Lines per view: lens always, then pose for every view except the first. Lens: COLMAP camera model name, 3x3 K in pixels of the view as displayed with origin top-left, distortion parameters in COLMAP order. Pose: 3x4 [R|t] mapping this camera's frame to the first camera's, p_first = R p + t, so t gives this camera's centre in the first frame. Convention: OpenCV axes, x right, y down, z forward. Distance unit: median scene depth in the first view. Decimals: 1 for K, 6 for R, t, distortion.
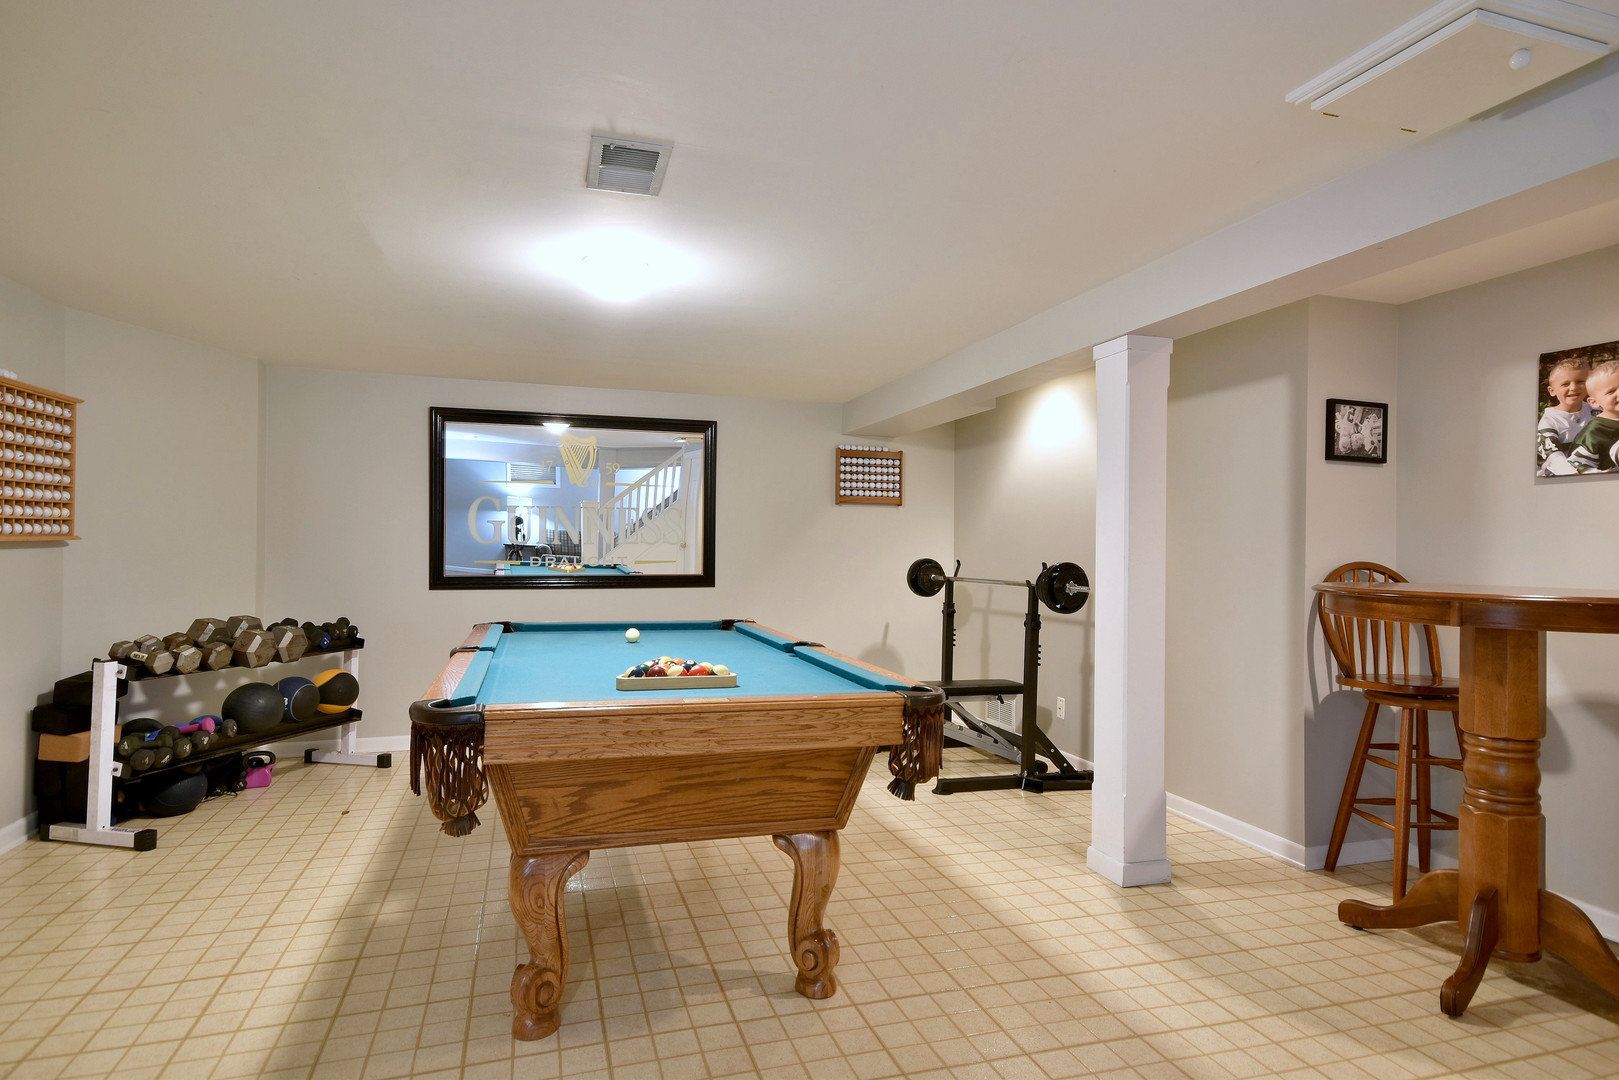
lens RADIAL K [[873.2, 0, 809.5], [0, 873.2, 540.0], [0, 0, 1]] dist [-0.004431, -0.001148]
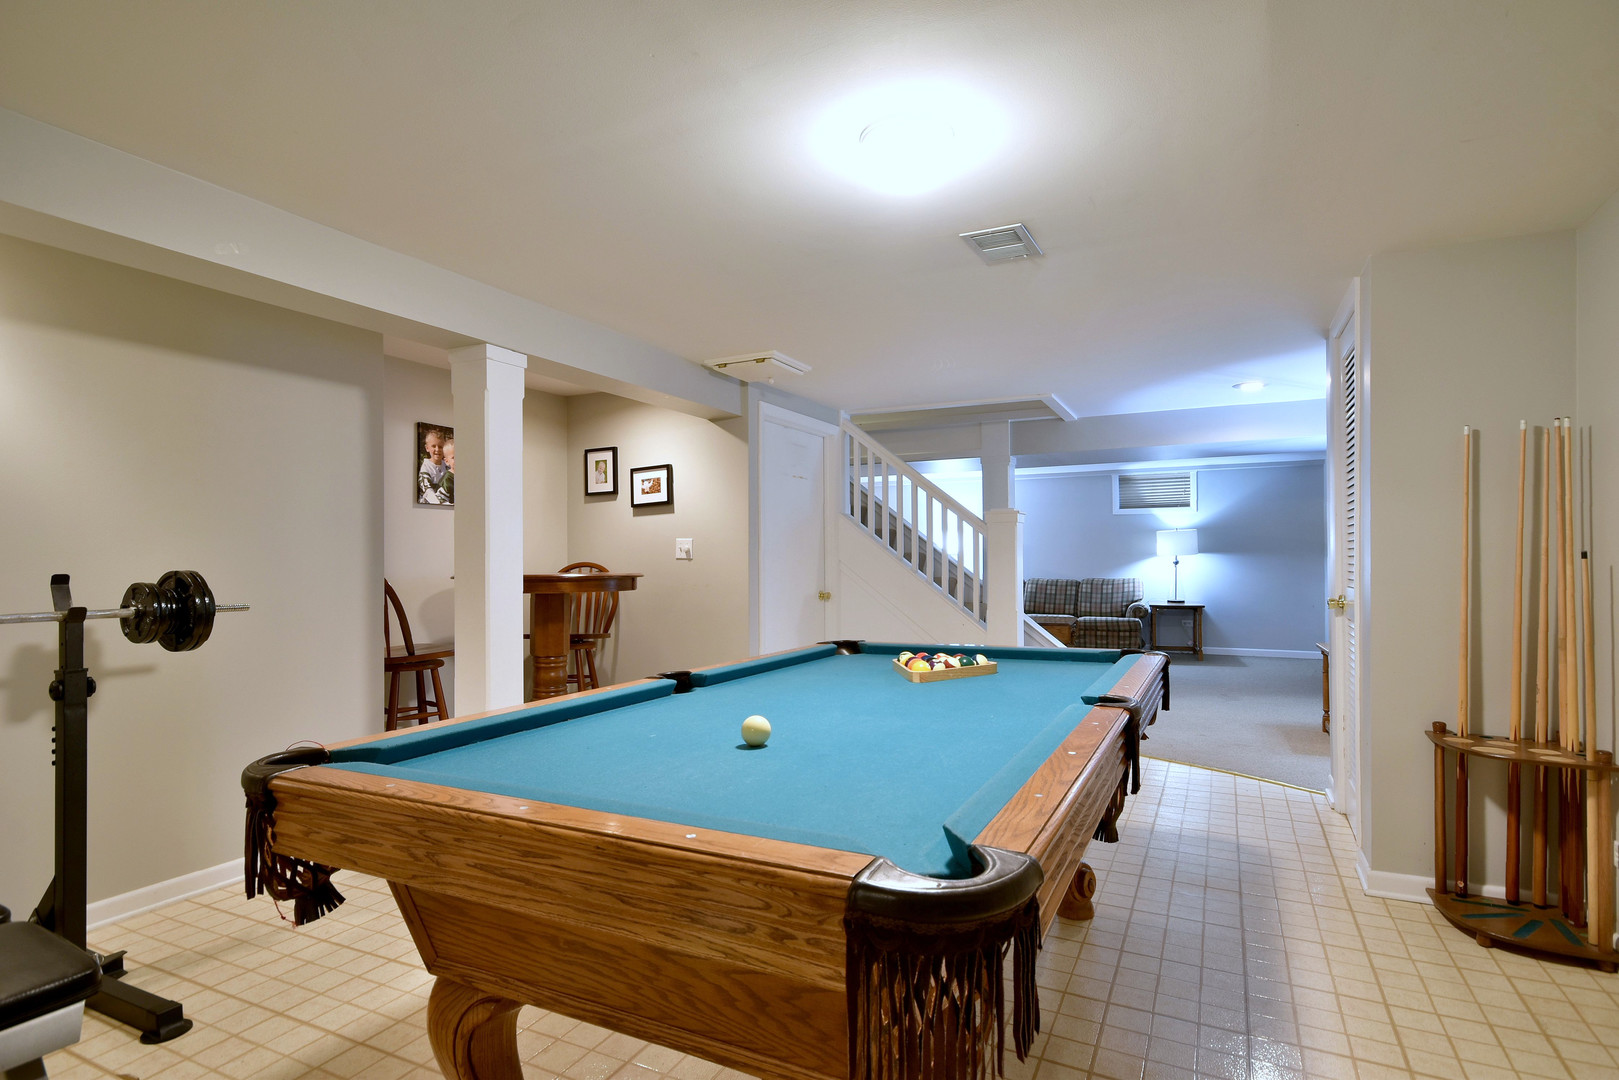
lens RADIAL K [[828.5, 0, 809.5], [0, 828.5, 540.0], [0, 0, 1]] dist [0.000373, 0.000674]
pose [[-0.715254, 0.016461, 0.698670, -0.661629], [0.004317, 0.999808, -0.019137, 0.022315], [-0.698851, -0.010671, -0.715188, 1.589039]]
